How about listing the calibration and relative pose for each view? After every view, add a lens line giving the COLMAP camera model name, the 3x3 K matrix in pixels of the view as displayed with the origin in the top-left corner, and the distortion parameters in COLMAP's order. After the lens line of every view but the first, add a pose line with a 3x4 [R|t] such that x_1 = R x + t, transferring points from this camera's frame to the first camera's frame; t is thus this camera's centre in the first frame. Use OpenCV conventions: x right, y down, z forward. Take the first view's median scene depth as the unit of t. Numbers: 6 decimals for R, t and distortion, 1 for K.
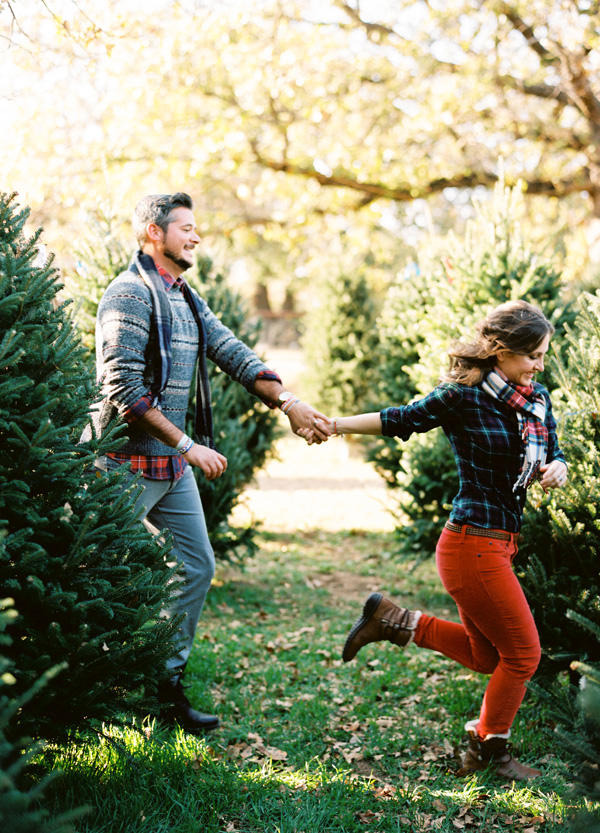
lens RADIAL K [[1290.0, 0, 296.1], [0, 1290.0, 416.1], [0, 0, 1]] dist [-0.105294, -0.097170]
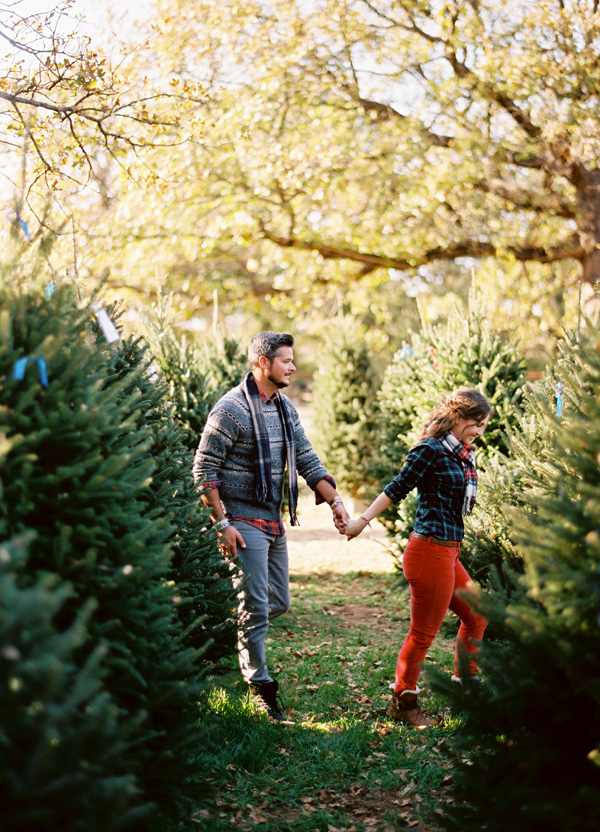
lens RADIAL K [[4353.4, 0, 299.9], [0, 4353.4, 415.7], [0, 0, 1]] dist [-0.624197, 5.822720]
pose [[0.999206, -0.014848, 0.036970, -0.161266], [0.015210, 0.999839, -0.009551, -0.017176], [-0.036822, 0.010105, 0.999271, -3.079518]]
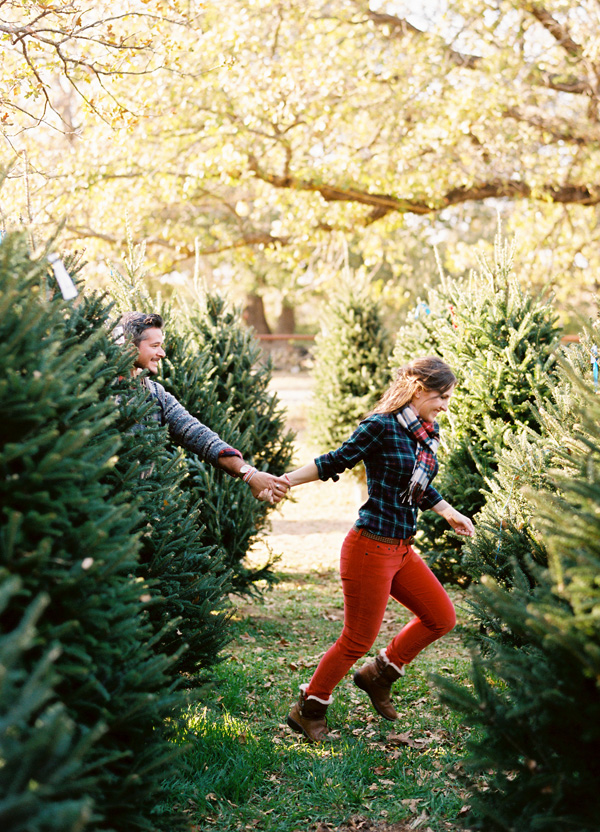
lens RADIAL K [[5589.4, 0, 194.5], [0, 5589.4, 415.3], [0, 0, 1]] dist [-0.401395, -7.503810]
pose [[0.999842, -0.016146, 0.007421, -0.124613], [0.016198, 0.999844, -0.007022, -0.002507], [-0.007306, 0.007141, 0.999948, -3.452699]]
